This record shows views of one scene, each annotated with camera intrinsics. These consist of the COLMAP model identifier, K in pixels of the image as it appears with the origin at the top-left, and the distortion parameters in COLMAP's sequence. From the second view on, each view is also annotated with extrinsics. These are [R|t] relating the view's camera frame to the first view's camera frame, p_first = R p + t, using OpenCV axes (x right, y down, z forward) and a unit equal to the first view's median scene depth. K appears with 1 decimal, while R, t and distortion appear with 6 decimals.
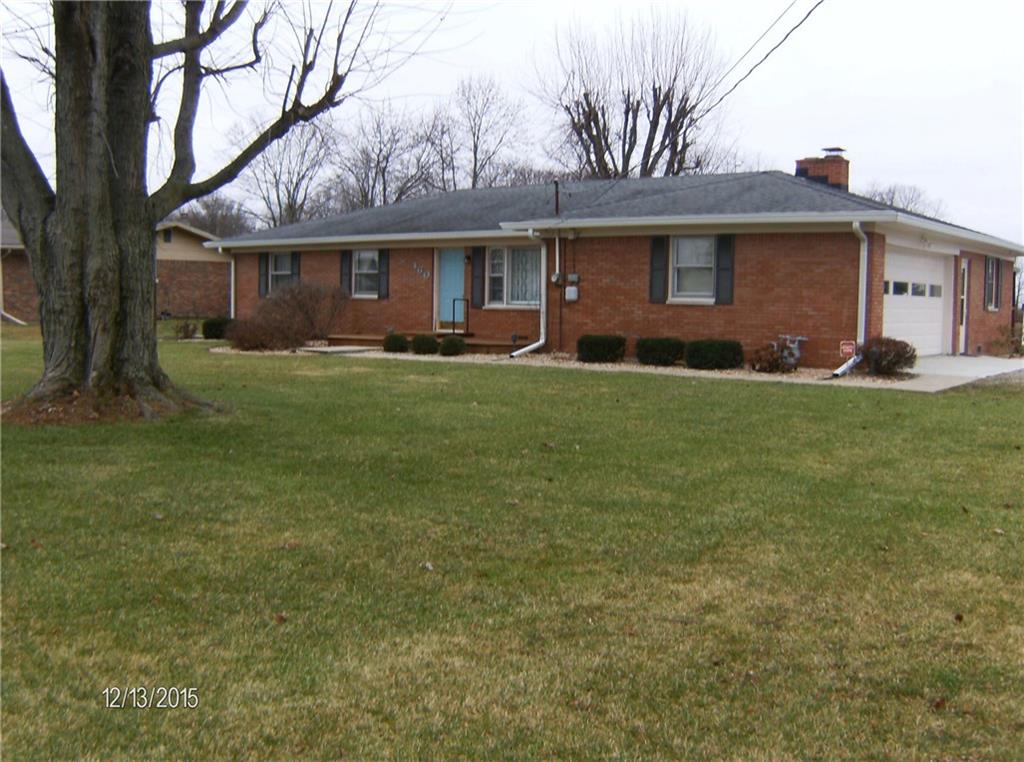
lens RADIAL K [[1081.8, 0, 512.0], [0, 1081.8, 381.0], [0, 0, 1]] dist [-0.130685, 0.035001]
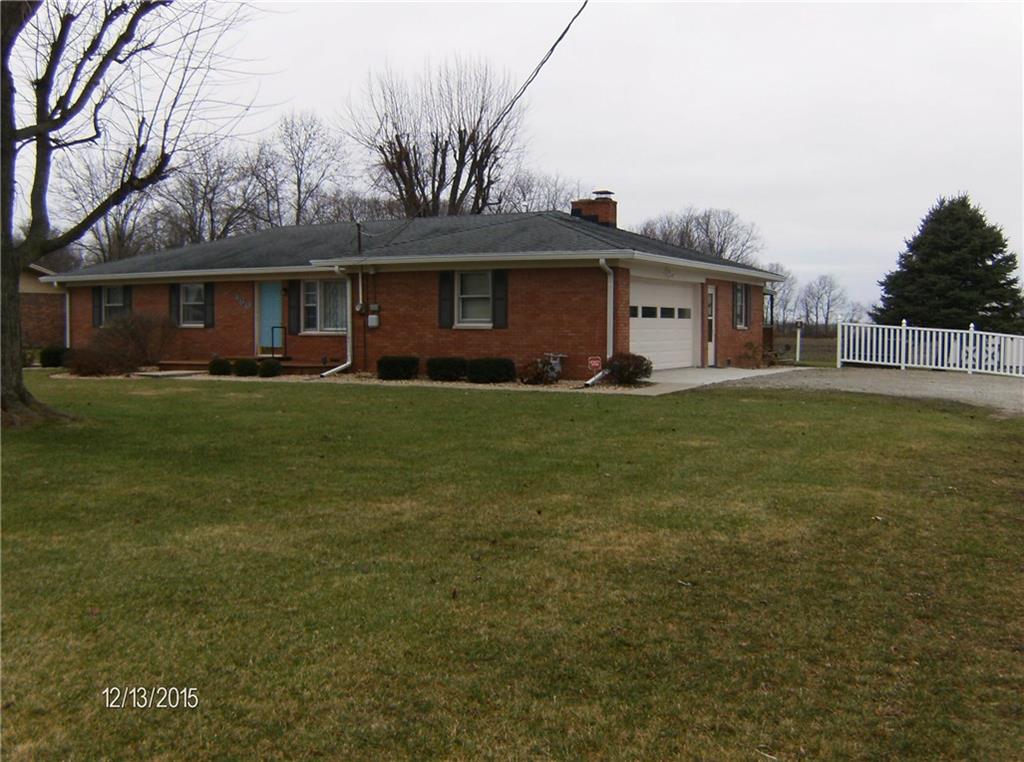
lens RADIAL K [[1081.8, 0, 512.0], [0, 1081.8, 381.0], [0, 0, 1]] dist [-0.130685, 0.035001]
pose [[0.988351, -0.020891, 0.150752, 0.025978], [0.024121, 0.999516, -0.019630, 0.009453], [-0.150269, 0.023037, 0.988377, -0.160248]]
